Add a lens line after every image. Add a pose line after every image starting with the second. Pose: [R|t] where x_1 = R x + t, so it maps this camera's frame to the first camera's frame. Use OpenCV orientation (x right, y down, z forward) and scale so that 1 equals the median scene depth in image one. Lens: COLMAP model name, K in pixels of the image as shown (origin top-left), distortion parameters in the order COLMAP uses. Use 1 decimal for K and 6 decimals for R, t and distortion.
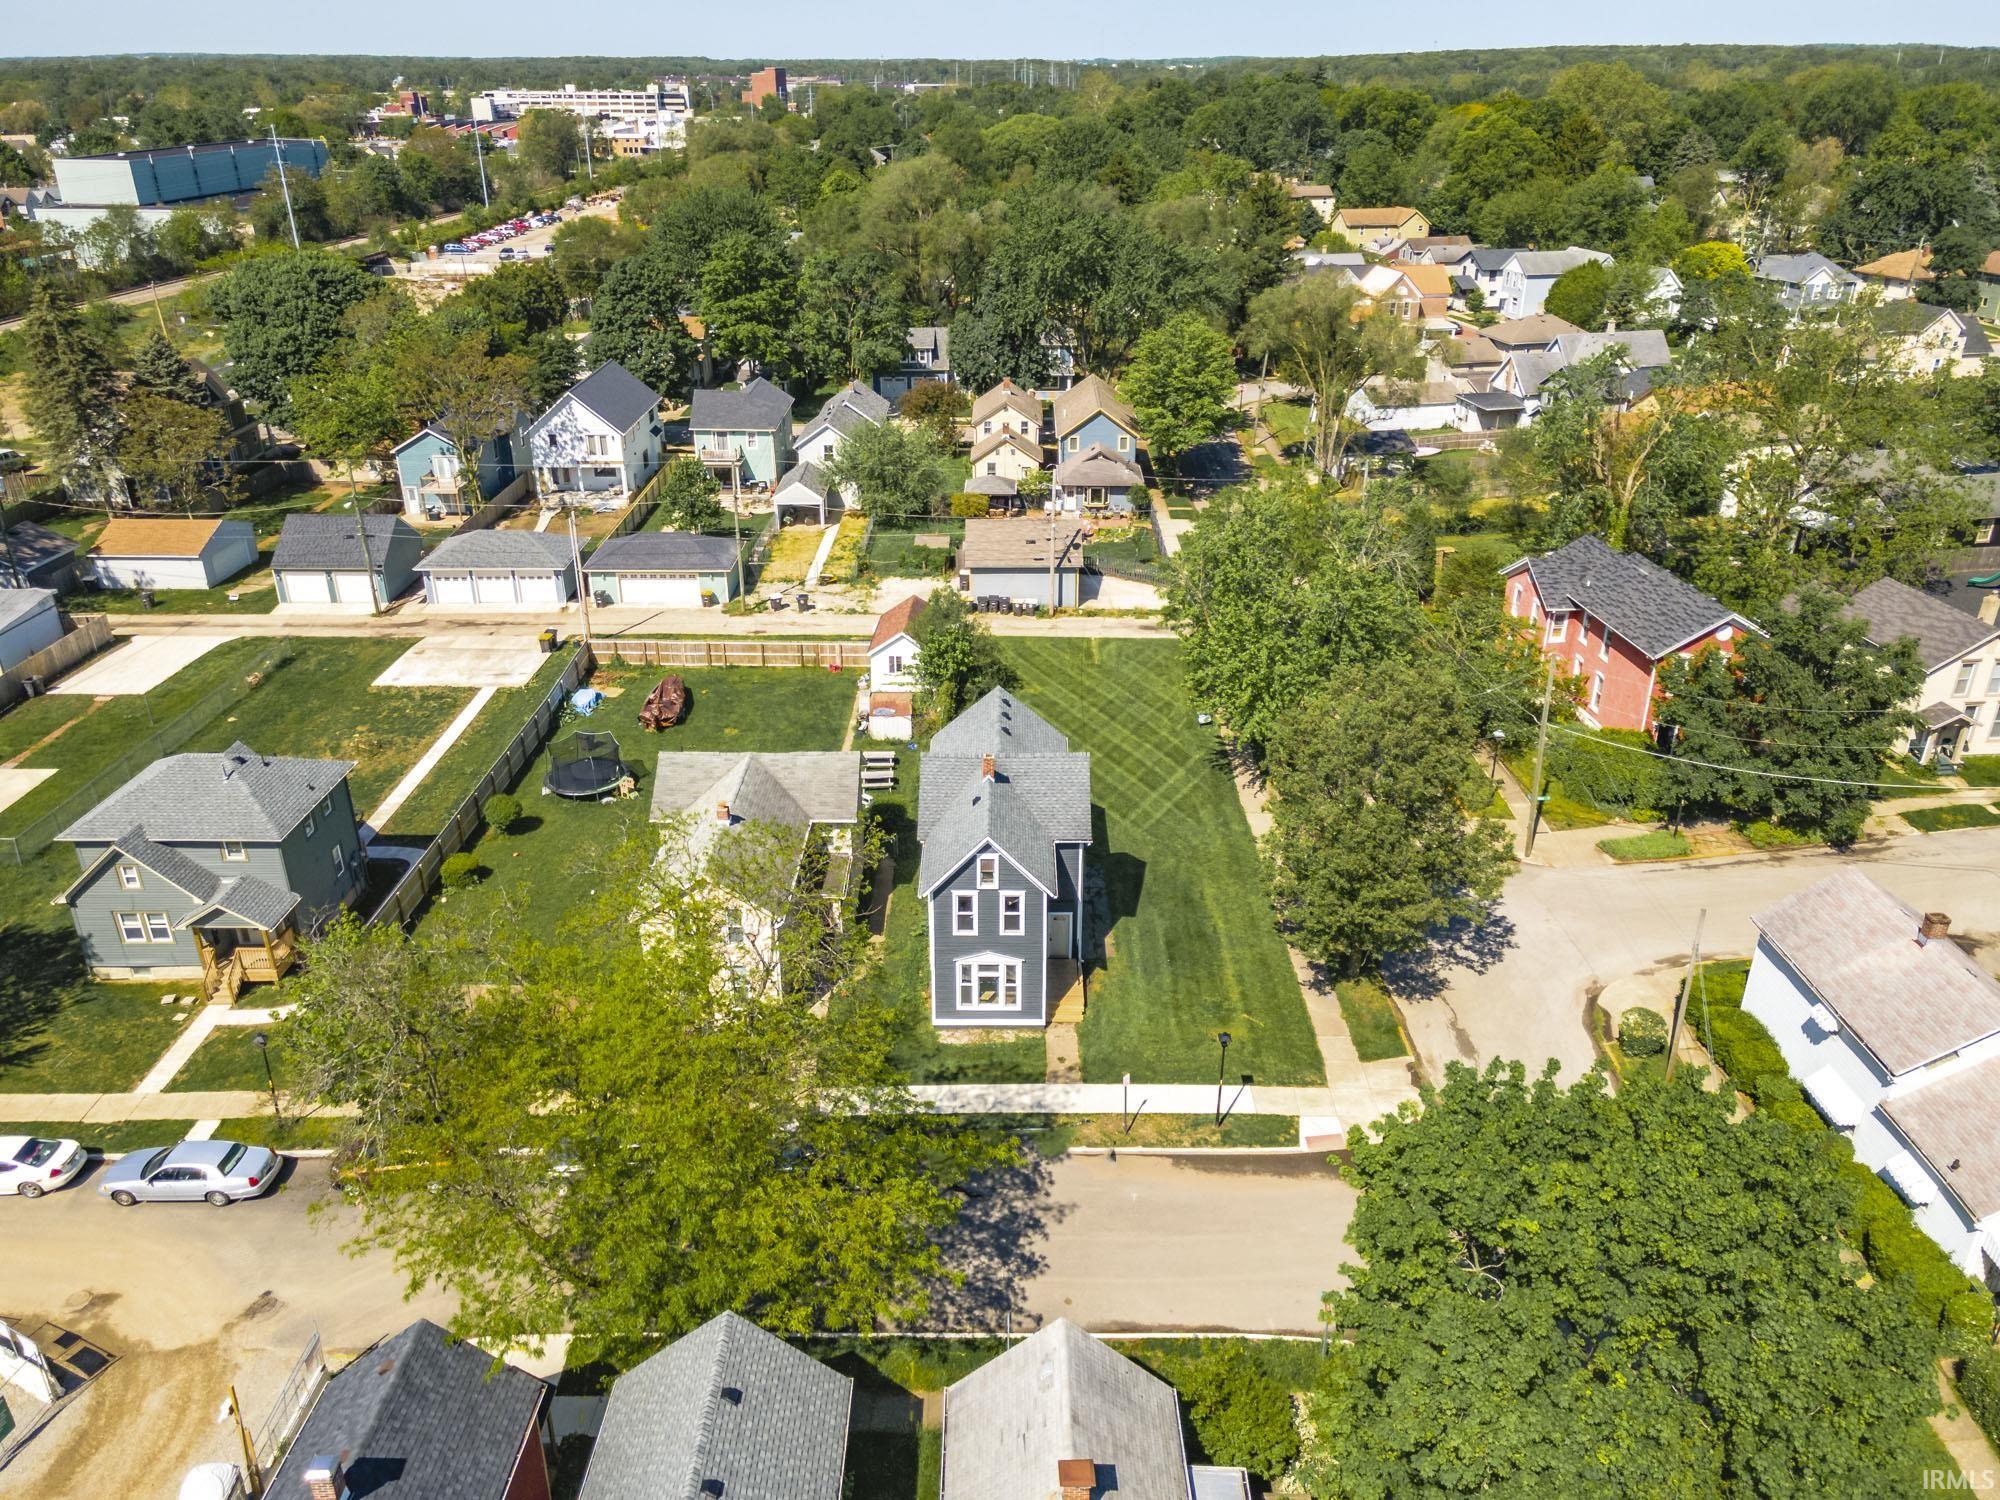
lens RADIAL K [[1458.9, 0, 995.5], [0, 1458.9, 737.7], [0, 0, 1]] dist [0.021417, 0.055408]
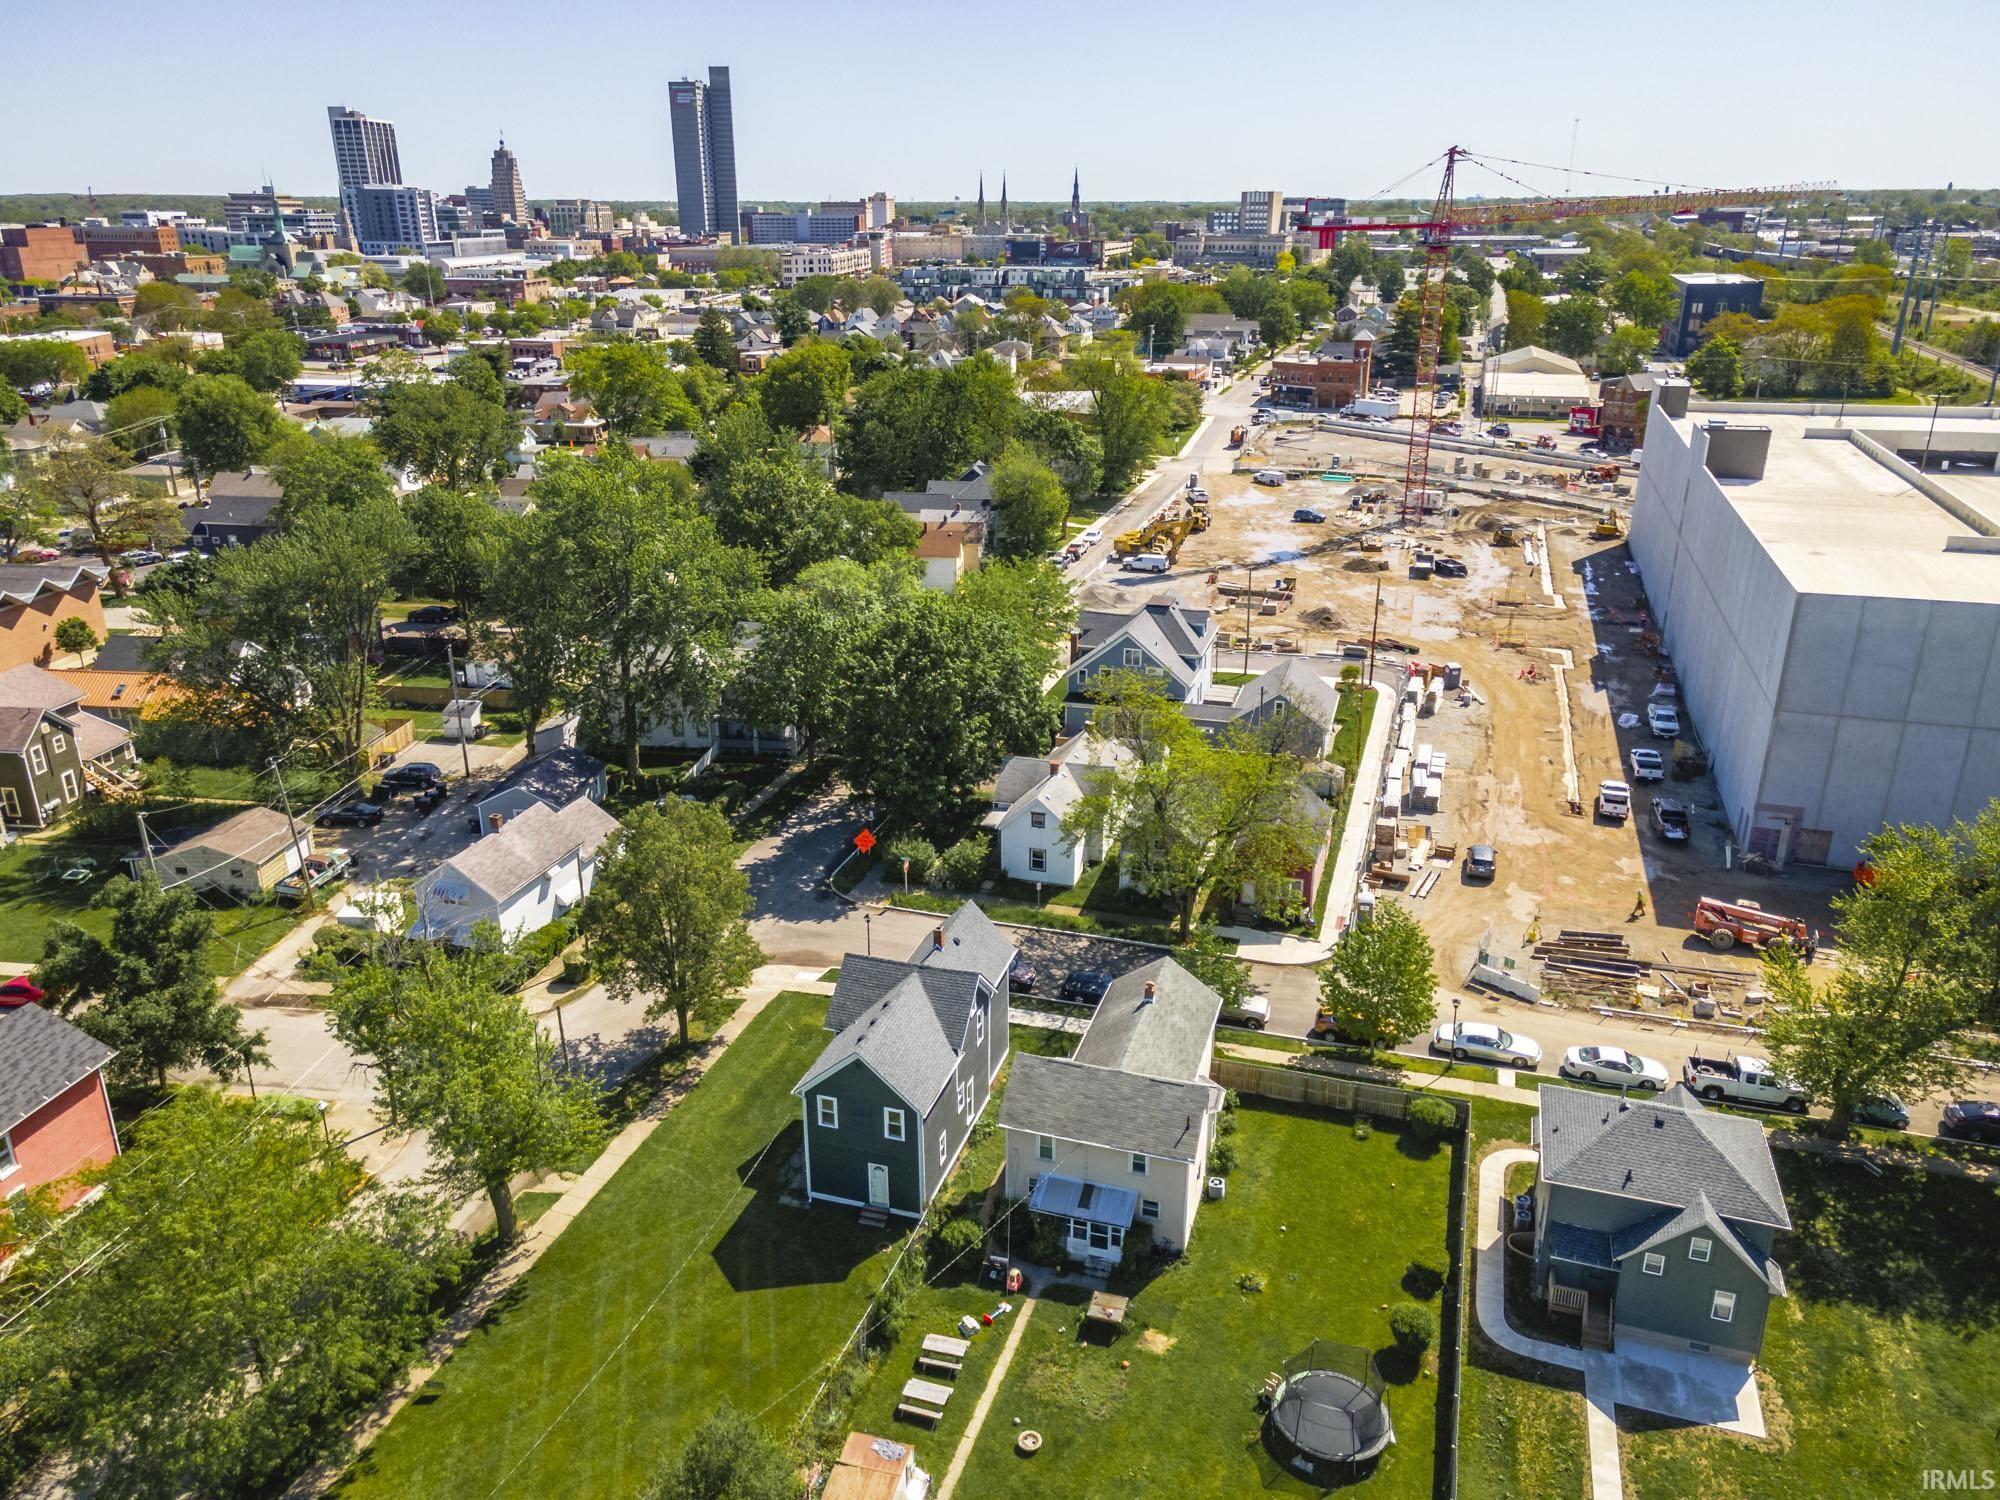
lens RADIAL K [[1458.9, 0, 995.5], [0, 1458.9, 737.7], [0, 0, 1]] dist [0.021417, 0.055408]
pose [[-0.957657, -0.098277, 0.270618, -0.239028], [0.120699, 0.716313, 0.687261, -0.613647], [-0.261390, 0.690824, -0.674120, 1.094840]]
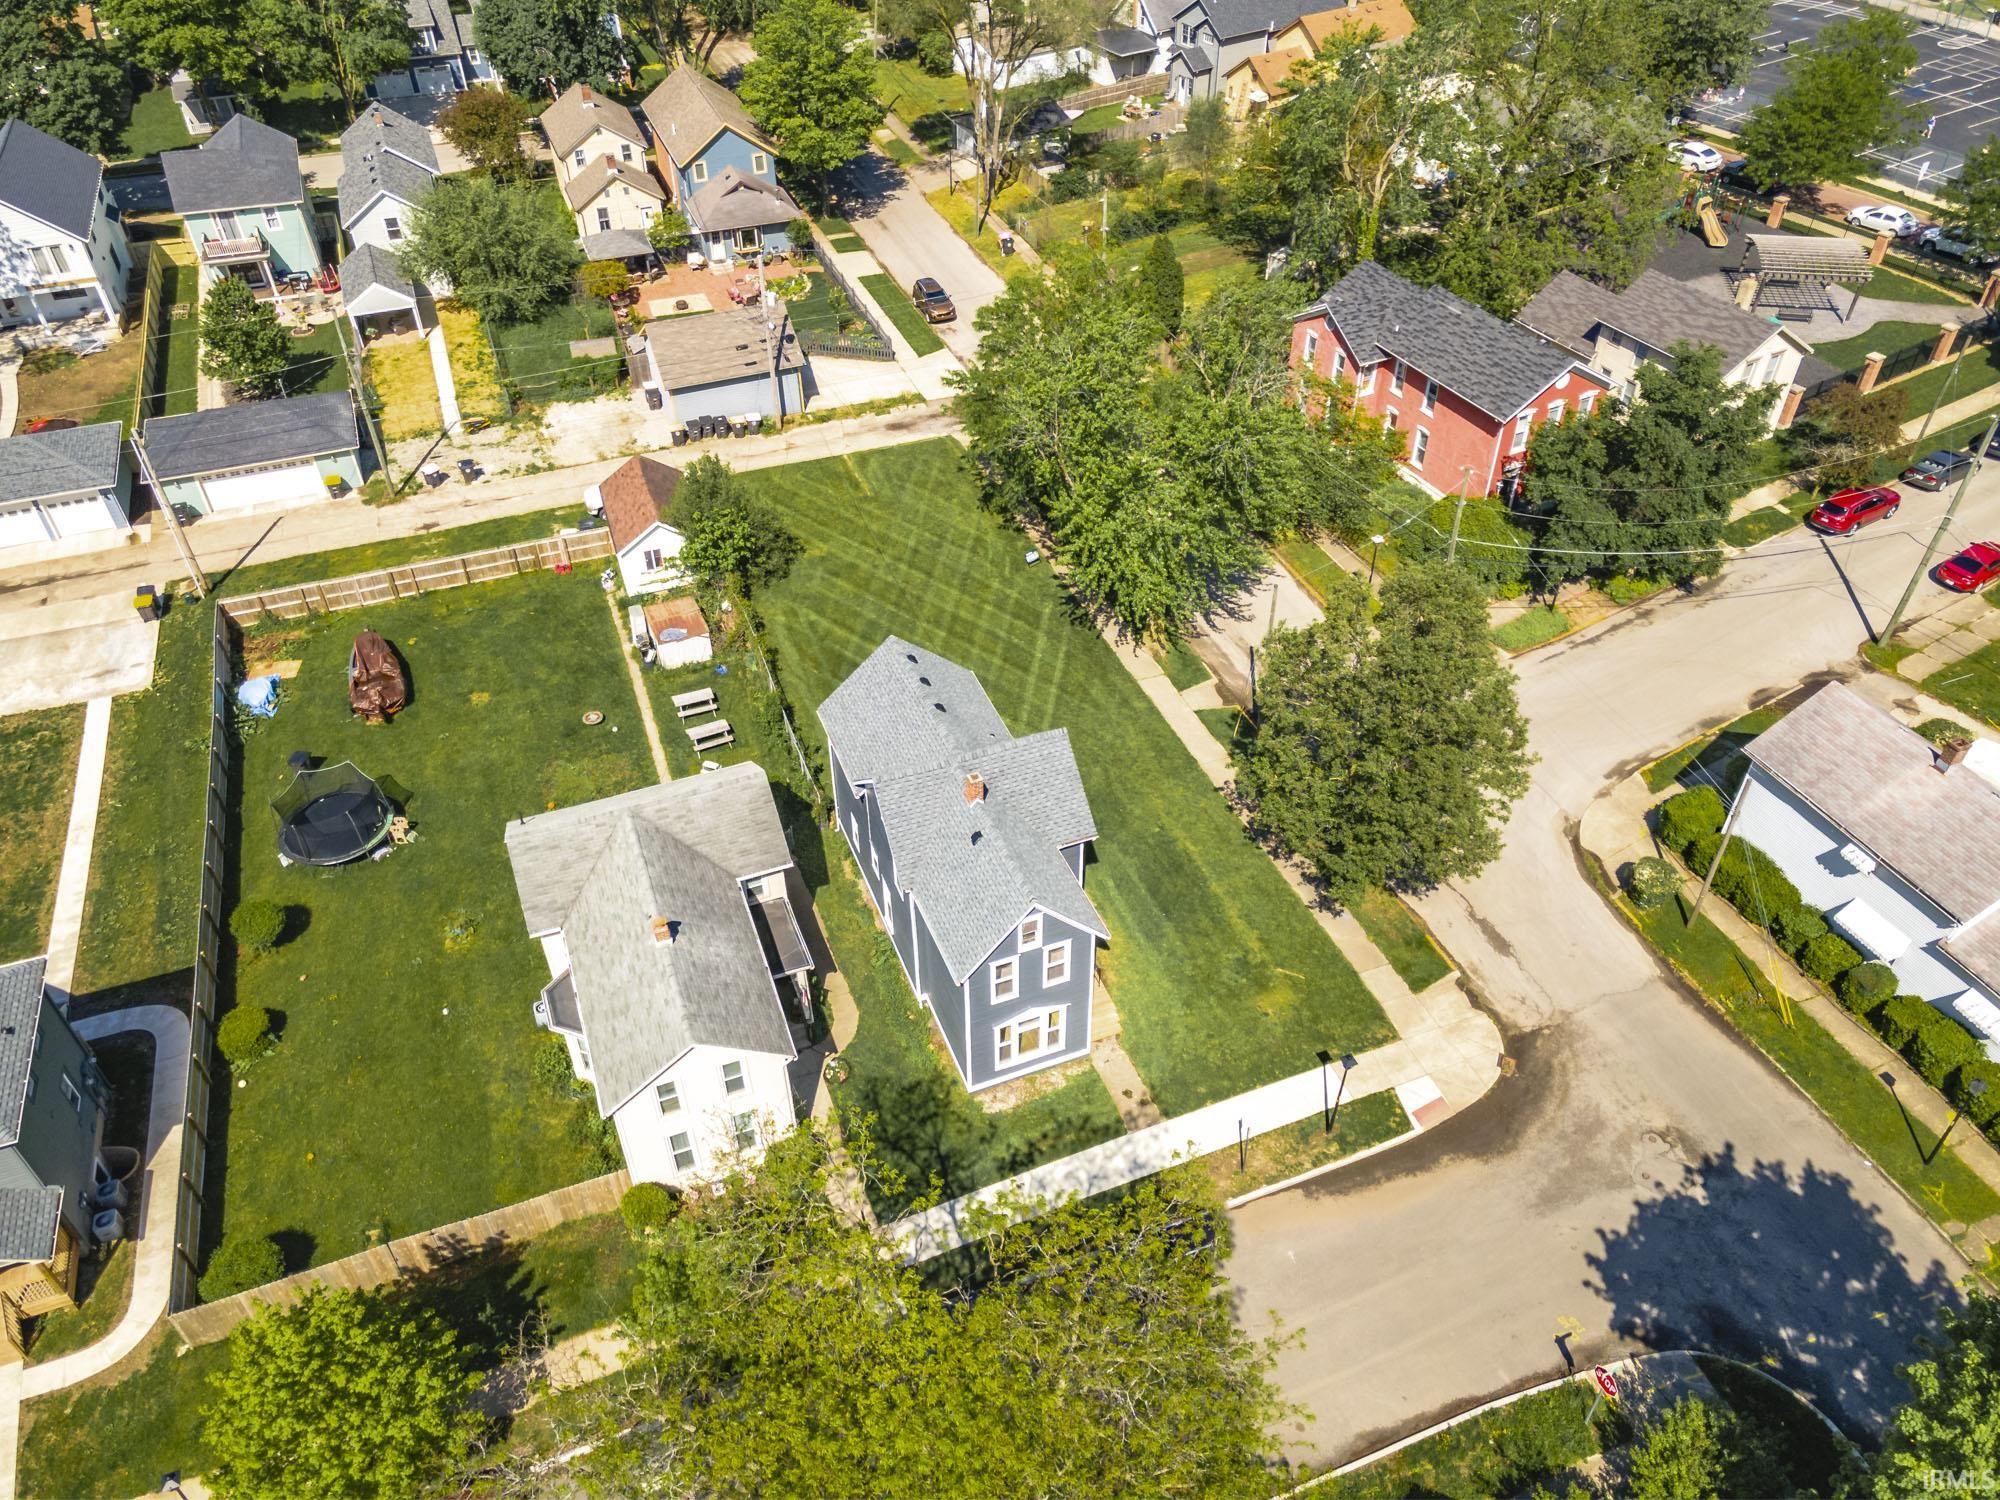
lens RADIAL K [[1458.9, 0, 995.5], [0, 1458.9, 737.7], [0, 0, 1]] dist [0.021417, 0.055408]
pose [[0.929495, -0.243821, 0.276748, -0.135276], [0.162781, 0.944486, 0.285392, -0.151127], [-0.330969, -0.220222, 0.917585, 0.164044]]
